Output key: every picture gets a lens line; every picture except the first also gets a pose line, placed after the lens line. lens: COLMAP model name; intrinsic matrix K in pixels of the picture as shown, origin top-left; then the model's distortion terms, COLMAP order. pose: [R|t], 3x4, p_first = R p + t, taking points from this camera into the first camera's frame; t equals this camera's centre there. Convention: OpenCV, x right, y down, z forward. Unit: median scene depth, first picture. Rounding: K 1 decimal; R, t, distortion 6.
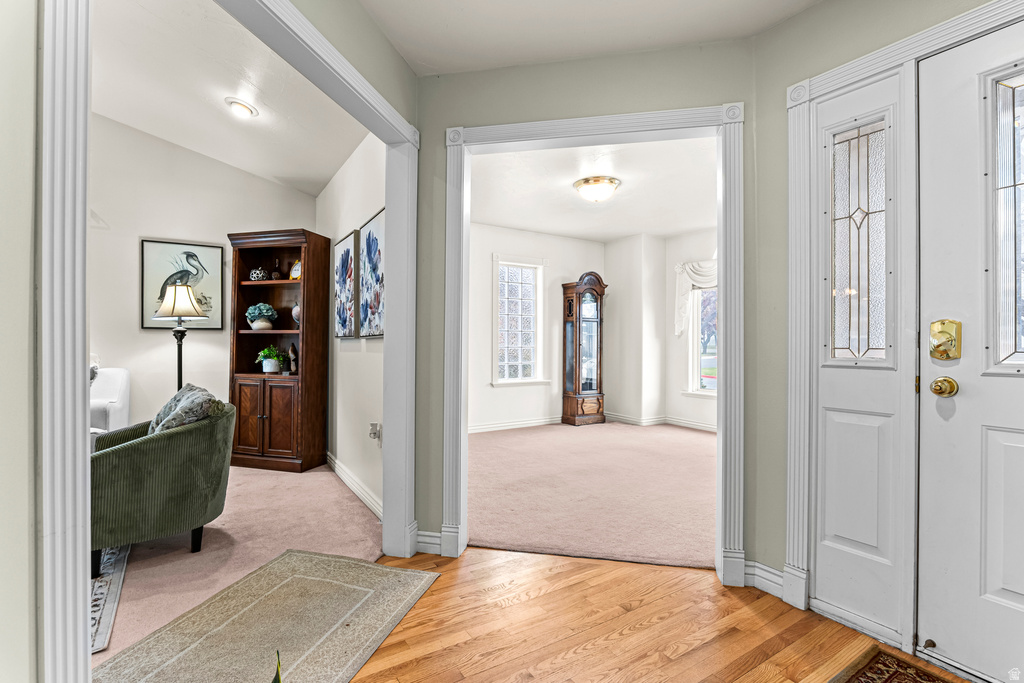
lens RADIAL K [[478.3, 0, 504.6], [0, 478.3, 341.8], [0, 0, 1]] dist [-0.023991, 0.003859]
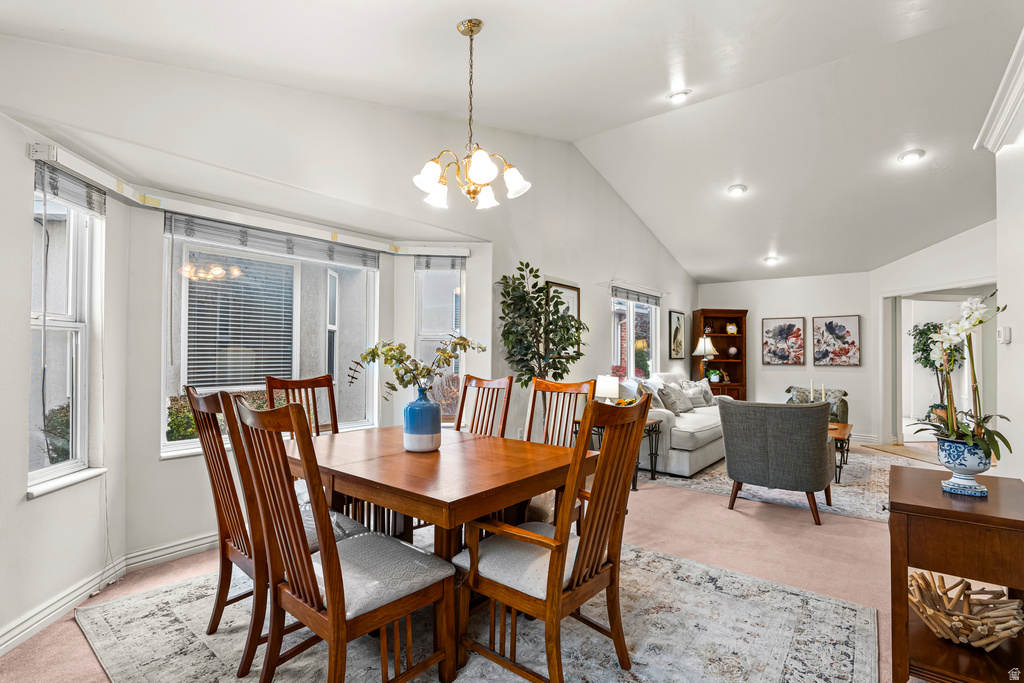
lens RADIAL K [[478.3, 0, 506.5], [0, 478.3, 345.2], [0, 0, 1]] dist [-0.023991, 0.003859]
pose [[0.948010, 0.011165, 0.318044, -1.297761], [-0.005618, 0.999816, -0.018355, -0.029600], [-0.318191, 0.015614, 0.947898, -0.366682]]
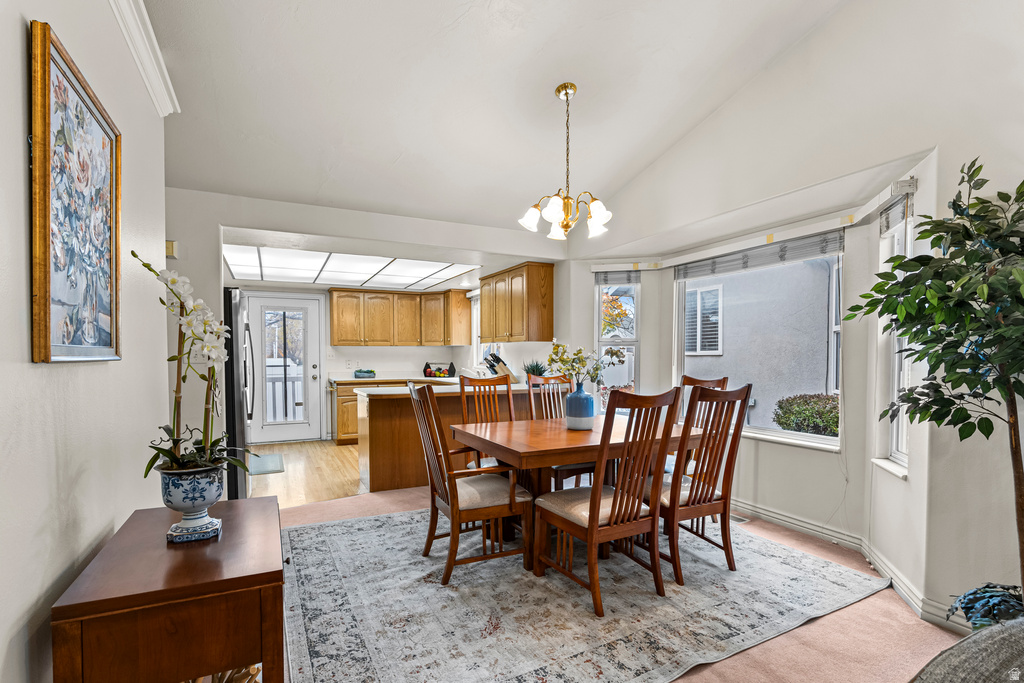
lens RADIAL K [[478.3, 0, 514.6], [0, 478.3, 370.5], [0, 0, 1]] dist [-0.023991, 0.003859]
pose [[-0.080454, 0.030979, -0.996277, -0.700912], [0.000880, 0.999519, 0.031008, -0.031309], [0.996758, 0.001618, -0.080443, 0.005206]]
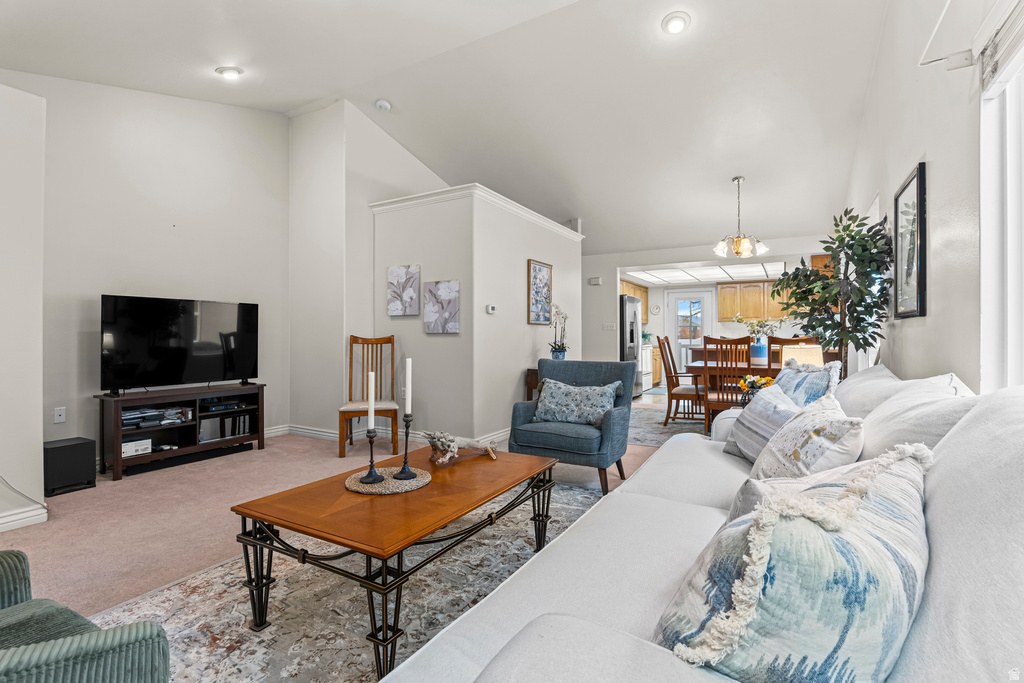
lens RADIAL K [[478.3, 0, 514.4], [0, 478.3, 338.1], [0, 0, 1]] dist [-0.023991, 0.003859]
pose [[-0.883616, -0.000388, -0.468213, -0.402676], [-0.002131, 0.999993, 0.003192, -0.003295], [0.468208, 0.003819, -0.883610, 0.611383]]
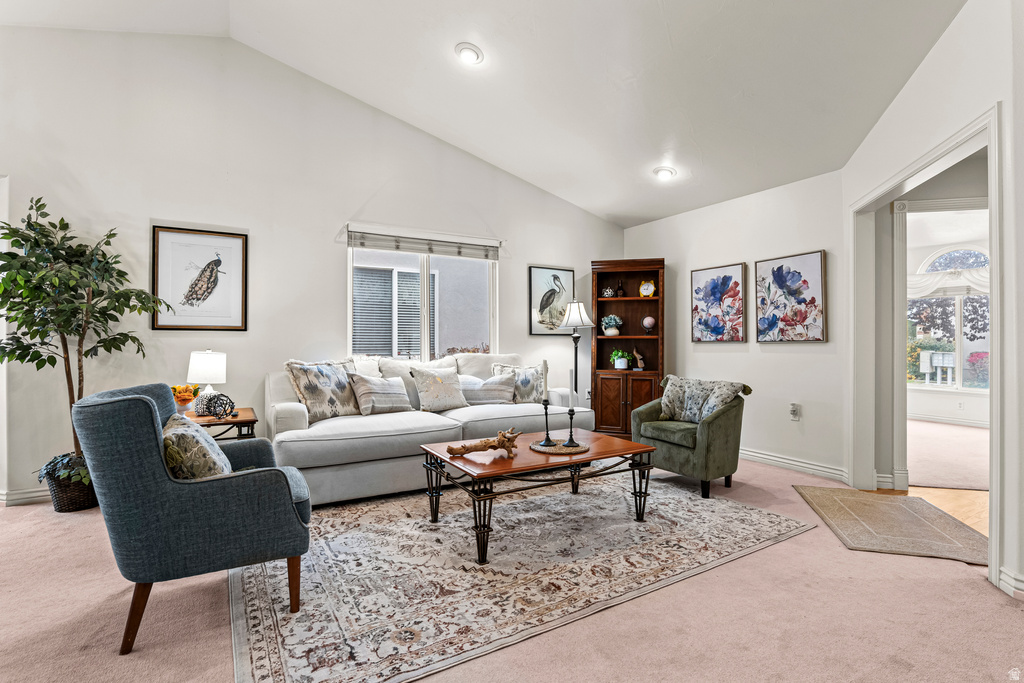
lens RADIAL K [[478.3, 0, 512.1], [0, 478.3, 340.3], [0, 0, 1]] dist [-0.023991, 0.003859]
pose [[0.999457, -0.002315, -0.032876, -0.513075], [0.002155, 0.999986, -0.004902, -0.004629], [0.032886, 0.004829, 0.999447, -0.204028]]
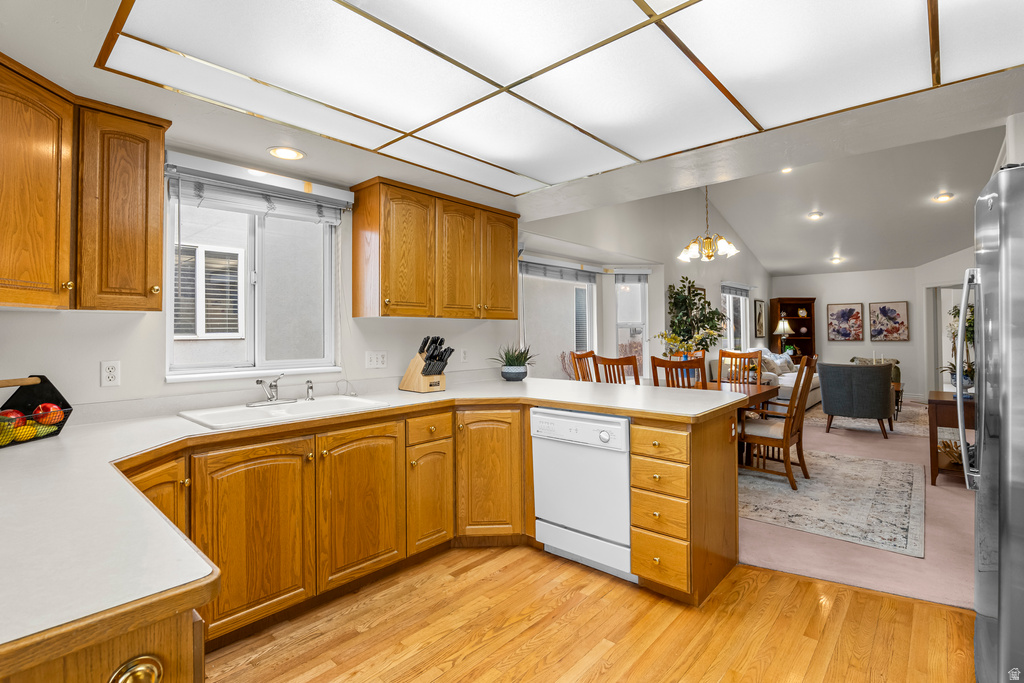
lens RADIAL K [[478.3, 0, 512.3], [0, 478.3, 322.7], [0, 0, 1]] dist [-0.023991, 0.003859]
pose [[0.963056, -0.001906, 0.269294, -1.711596], [0.008294, 0.999711, -0.022586, -0.038674], [-0.269173, 0.023985, 0.962793, -0.640402]]
